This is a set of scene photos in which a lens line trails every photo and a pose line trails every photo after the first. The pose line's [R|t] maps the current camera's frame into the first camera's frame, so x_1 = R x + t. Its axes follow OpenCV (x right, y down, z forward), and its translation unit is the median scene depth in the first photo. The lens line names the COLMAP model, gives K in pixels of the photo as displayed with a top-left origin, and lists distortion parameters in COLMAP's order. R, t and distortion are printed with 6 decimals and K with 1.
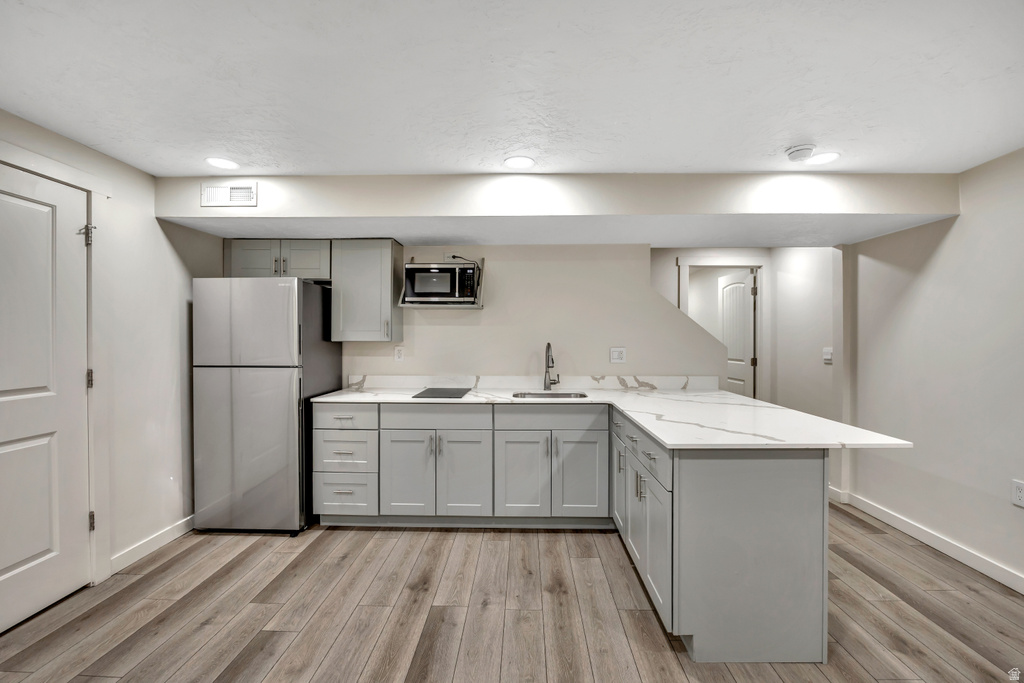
lens RADIAL K [[444.2, 0, 518.4], [0, 444.2, 341.0], [0, 0, 1]] dist [-0.011847, 0.002461]
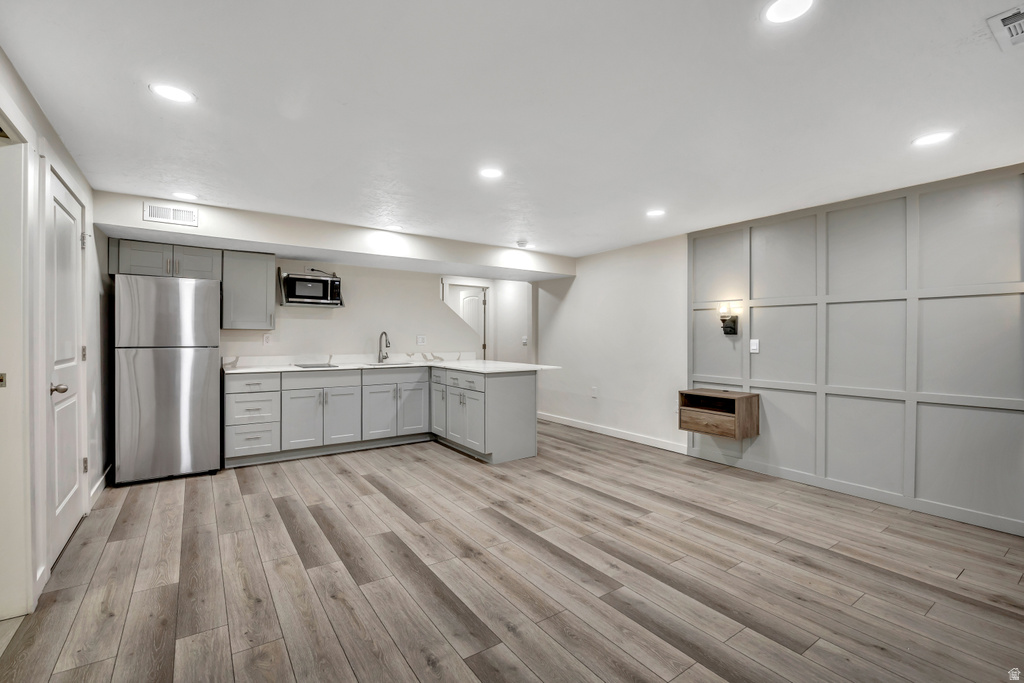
lens RADIAL K [[444.2, 0, 506.1], [0, 444.2, 339.6], [0, 0, 1]] dist [-0.011847, 0.002461]
pose [[0.813962, -0.002106, 0.580914, -0.551405], [0.002882, 0.999996, -0.000414, 0.037933], [-0.580911, 0.002011, 0.813965, -0.581576]]
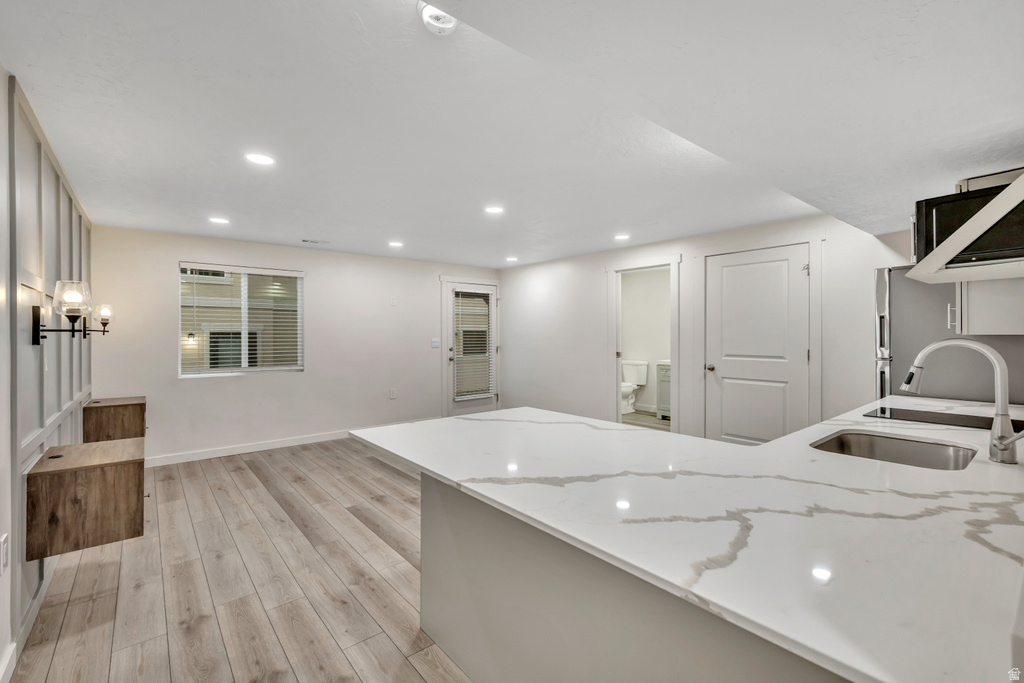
lens RADIAL K [[444.2, 0, 508.1], [0, 444.2, 337.8], [0, 0, 1]] dist [-0.011847, 0.002461]
pose [[-0.758572, 0.006236, -0.651559, 0.962974], [0.000332, 0.999958, 0.009183, 0.002014], [0.651589, 0.006750, -0.758542, 1.465135]]
